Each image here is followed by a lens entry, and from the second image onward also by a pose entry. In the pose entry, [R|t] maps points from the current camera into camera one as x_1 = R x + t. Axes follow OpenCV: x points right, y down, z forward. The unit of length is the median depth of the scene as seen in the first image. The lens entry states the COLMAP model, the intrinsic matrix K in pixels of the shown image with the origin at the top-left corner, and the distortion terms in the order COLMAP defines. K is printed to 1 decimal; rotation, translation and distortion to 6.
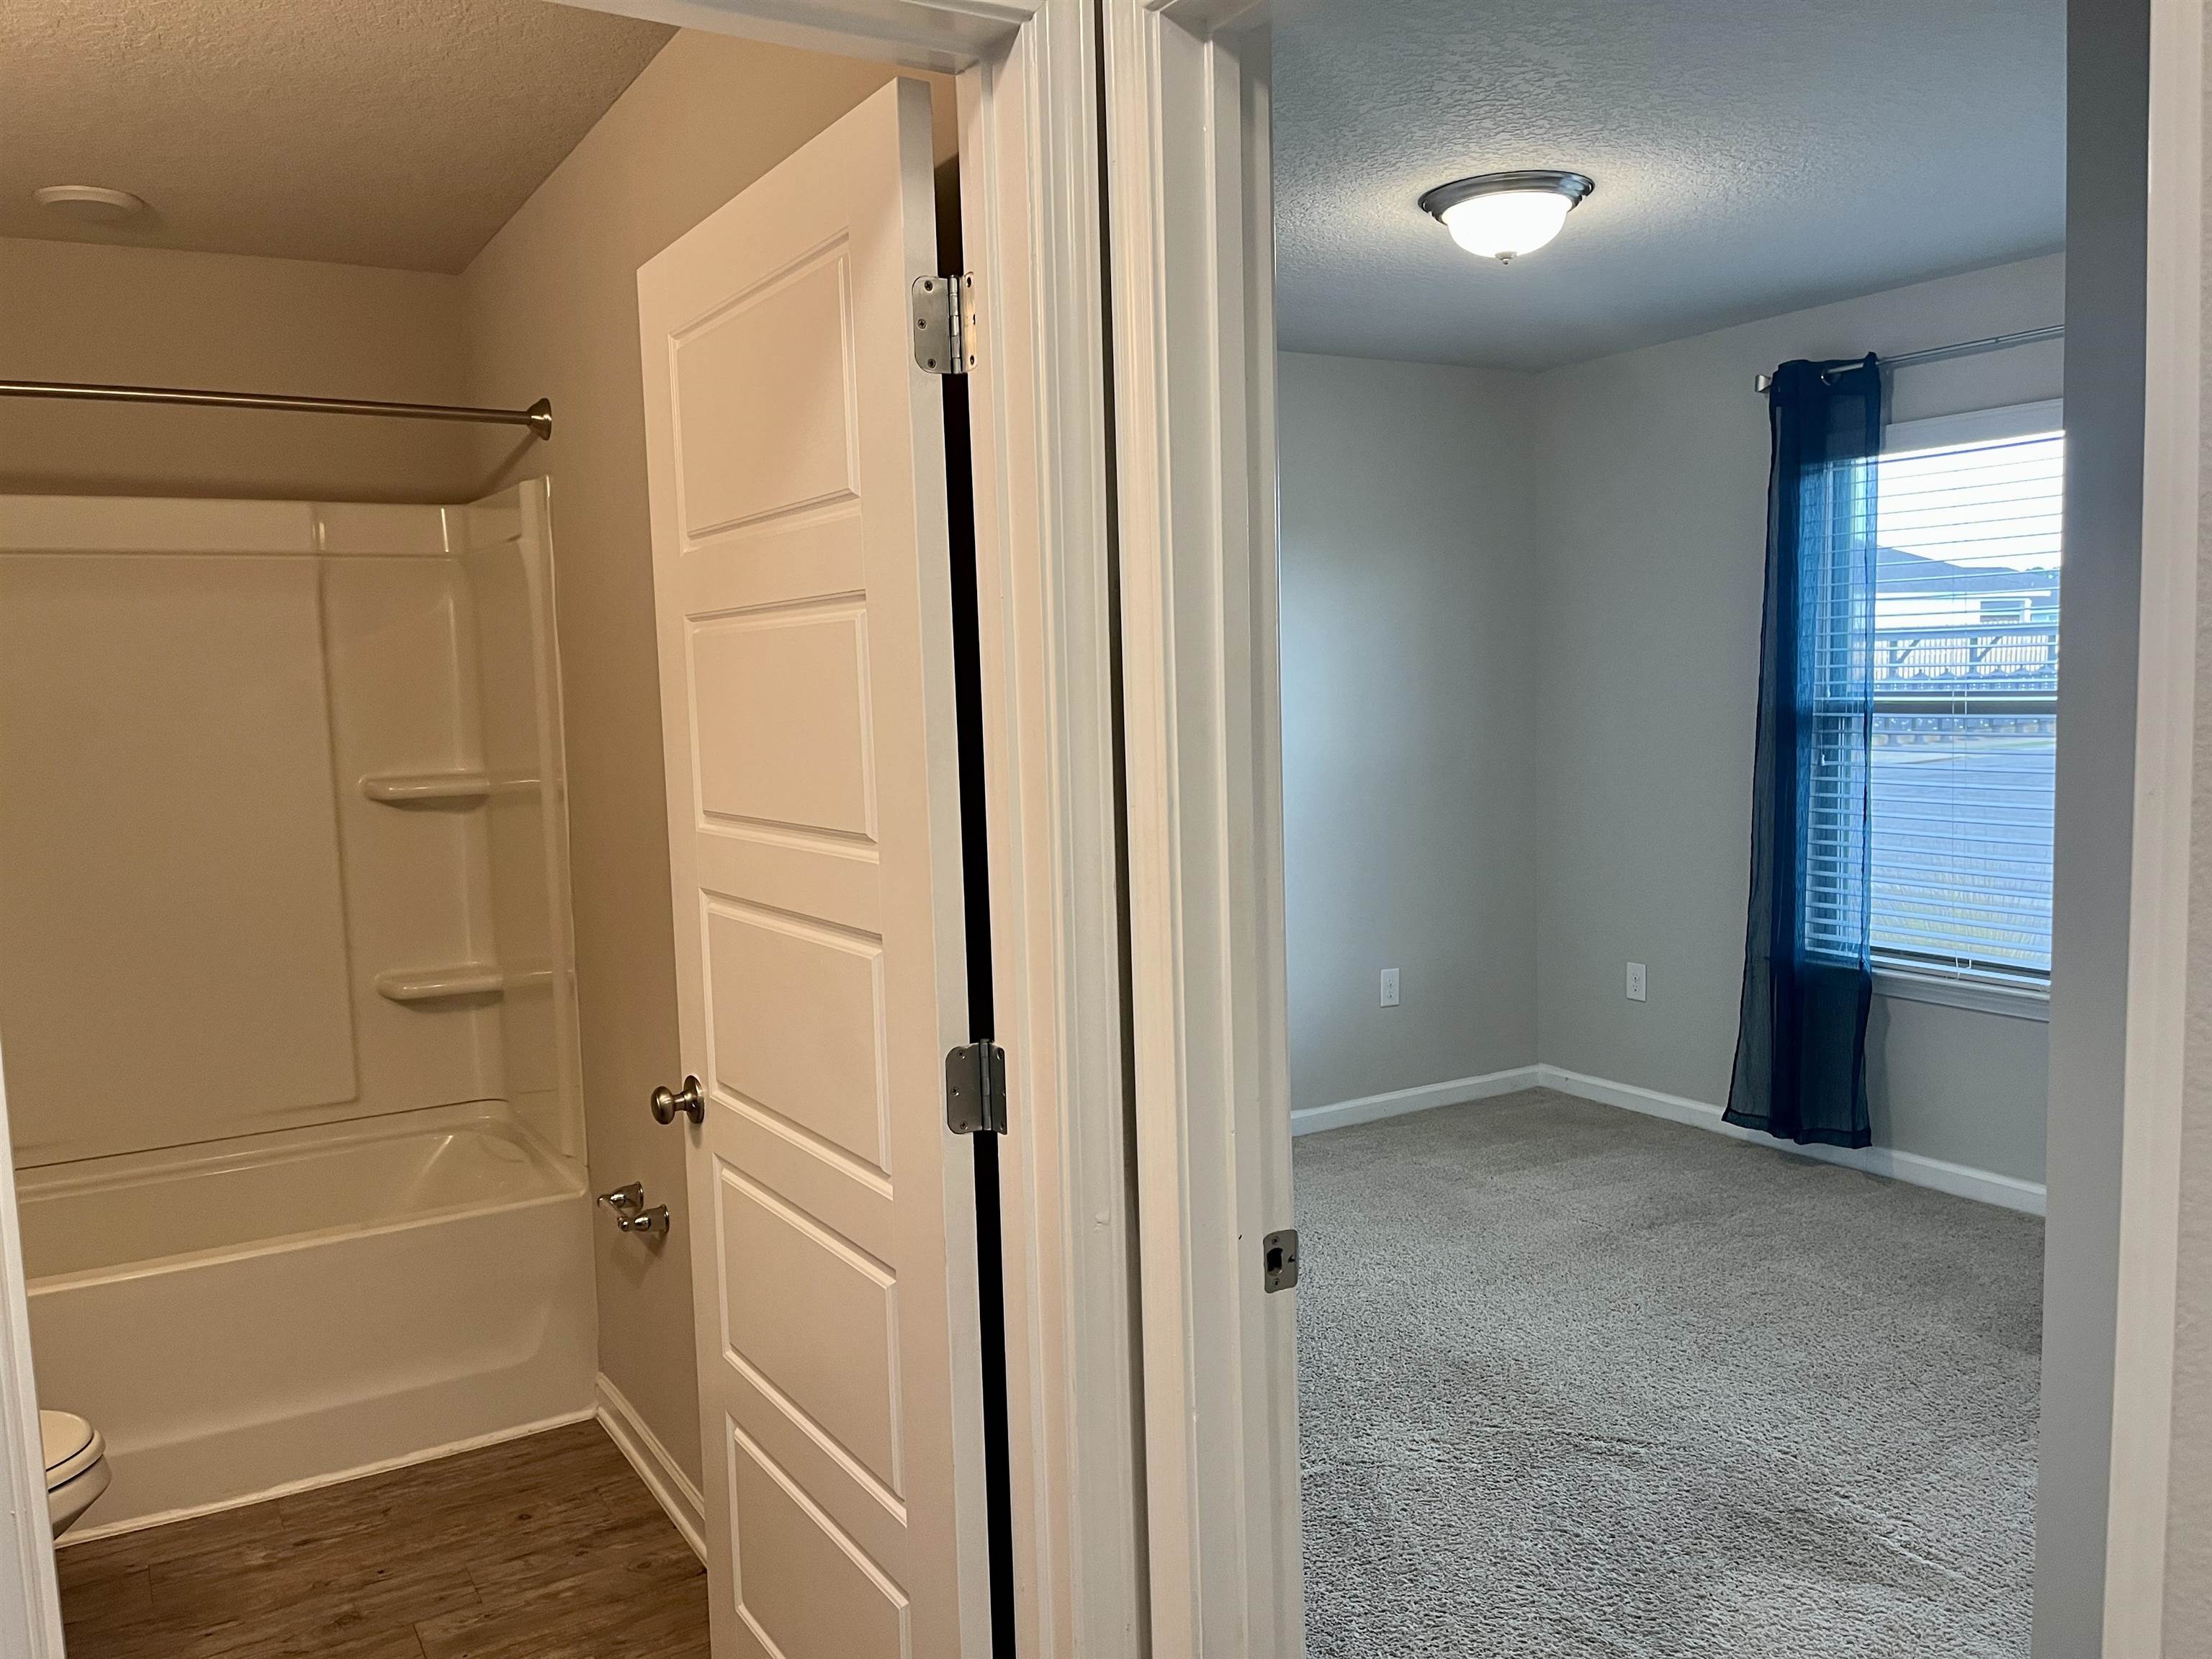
lens RADIAL K [[1687.5, 0, 1106.0], [0, 1687.5, 829.5], [0, 0, 1]] dist [0.100583, -0.133547]
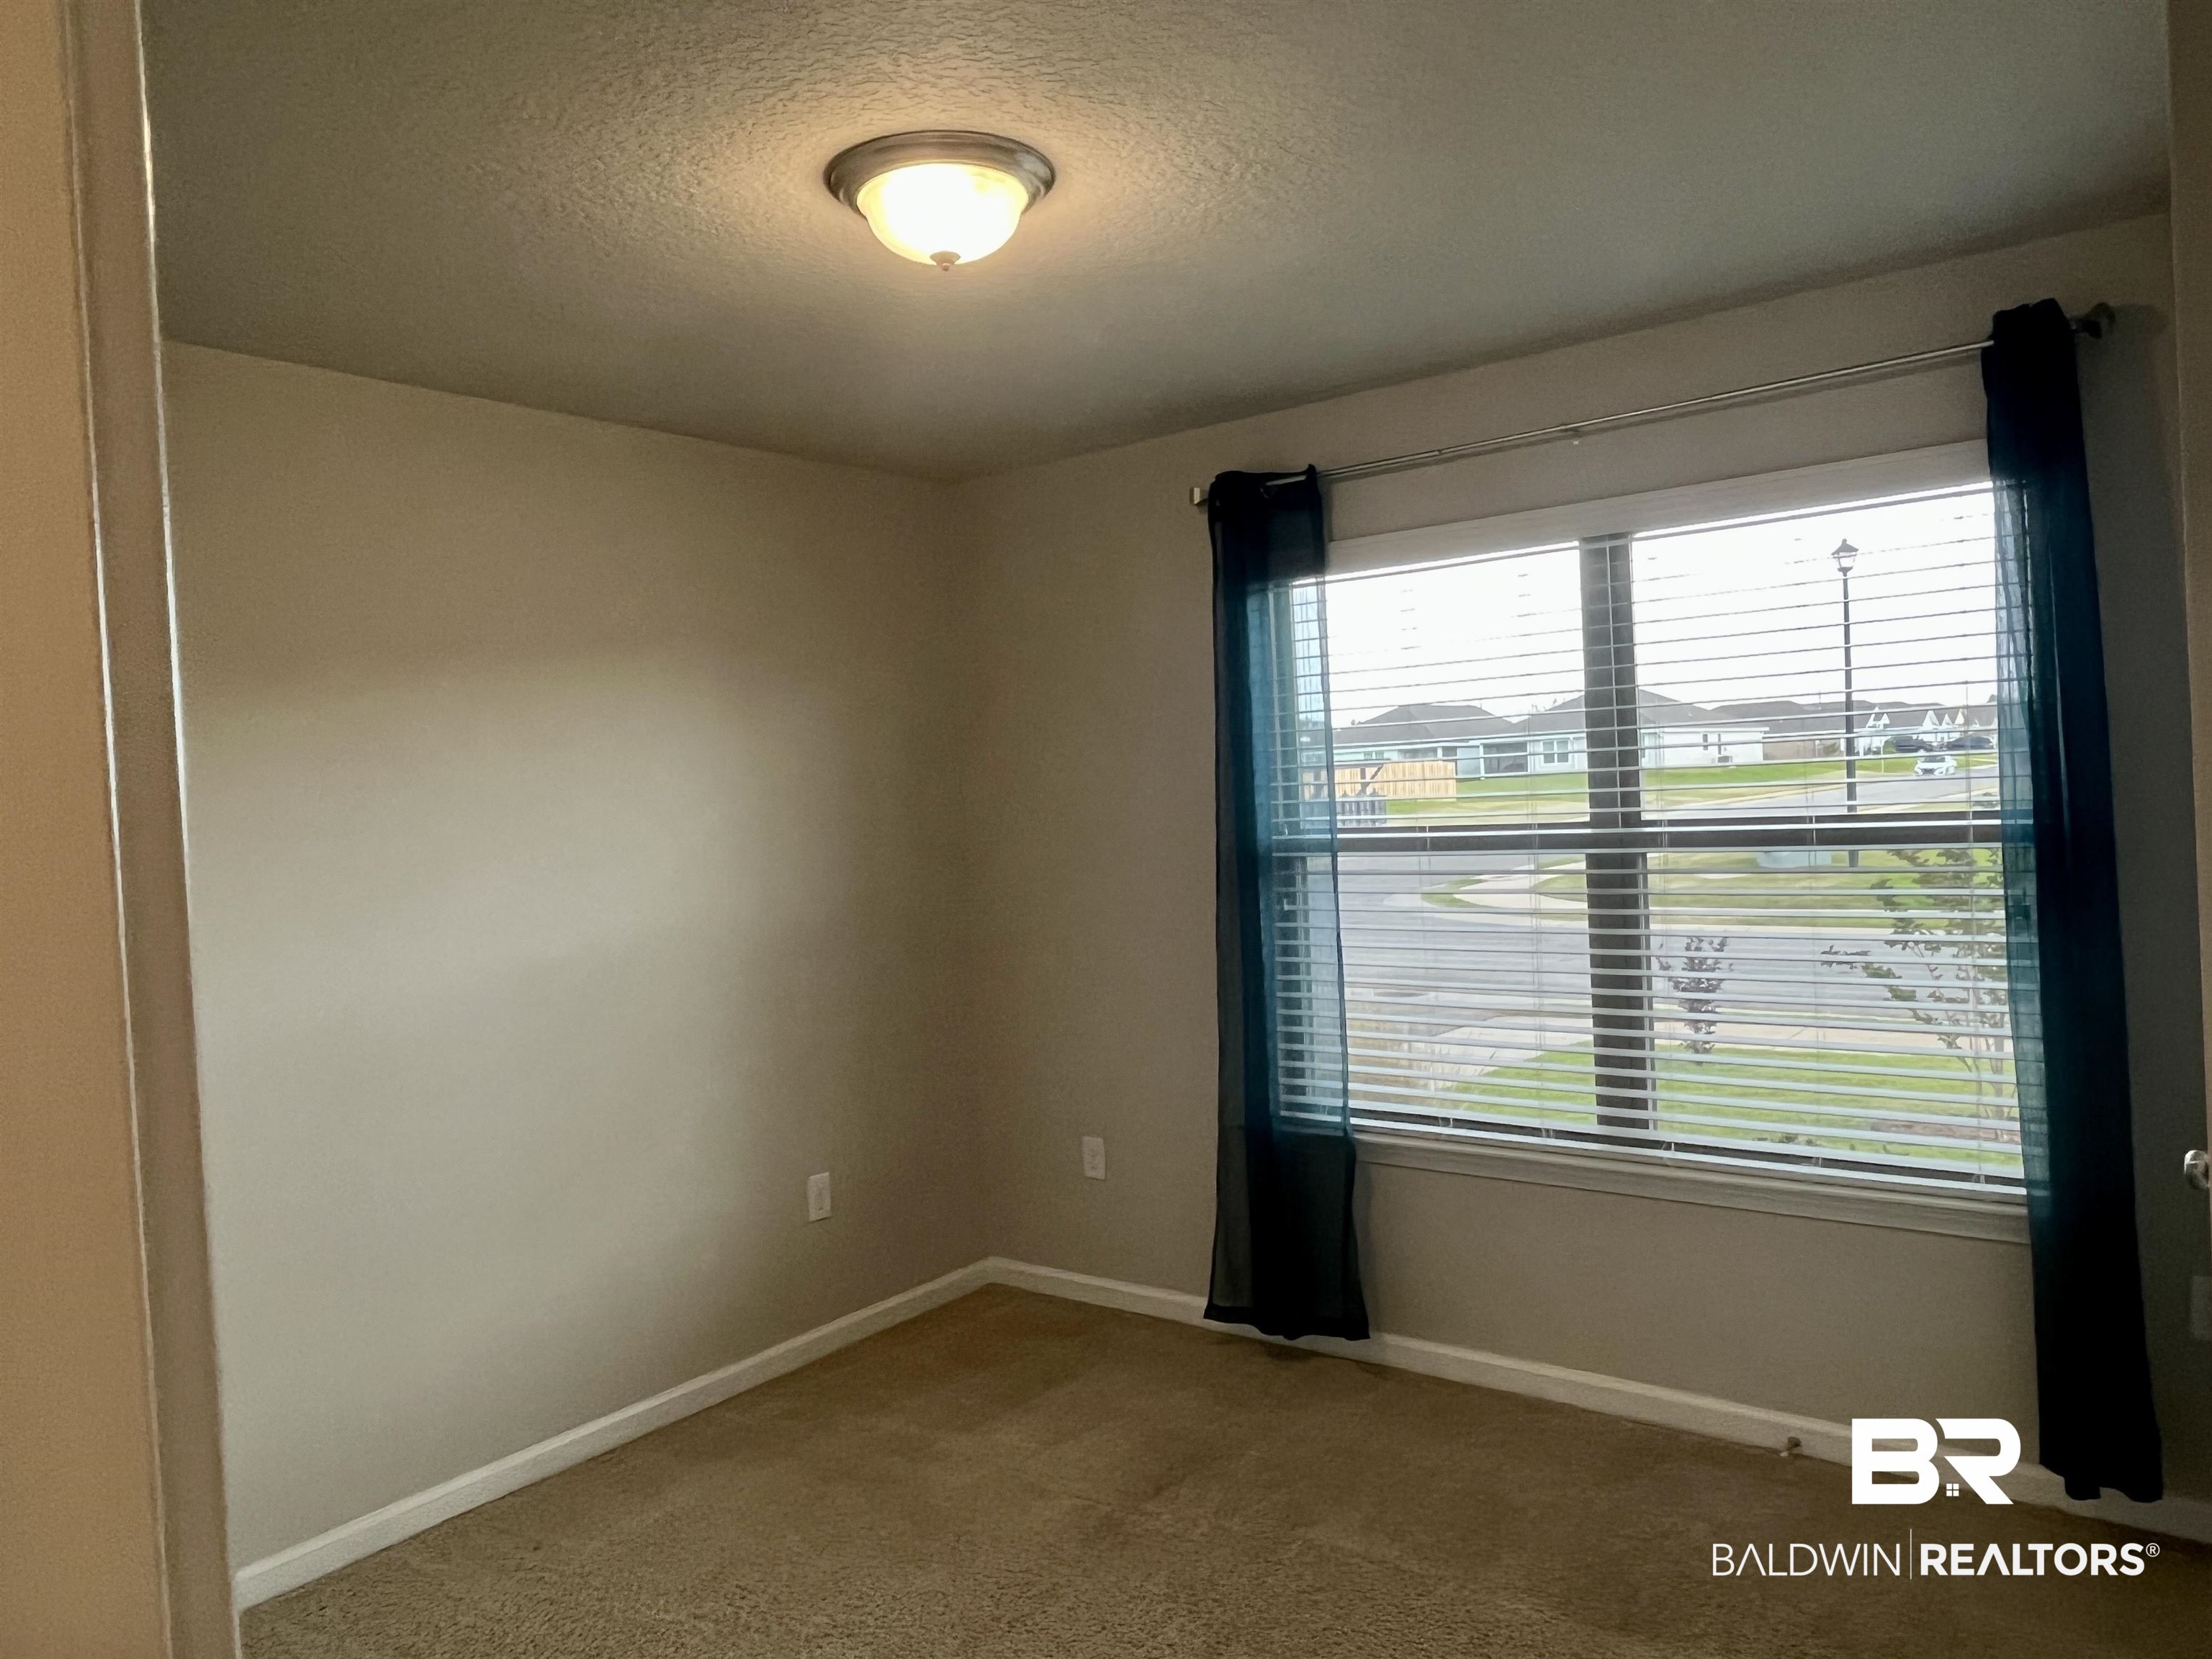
lens RADIAL K [[1483.4, 0, 1106.0], [0, 1483.4, 829.5], [0, 0, 1]] dist [0.001533, 0.002520]
pose [[0.929821, -0.027022, 0.367018, 0.042900], [0.056391, 0.995984, -0.069535, -0.031730], [-0.363665, 0.085351, 0.927611, 0.306146]]
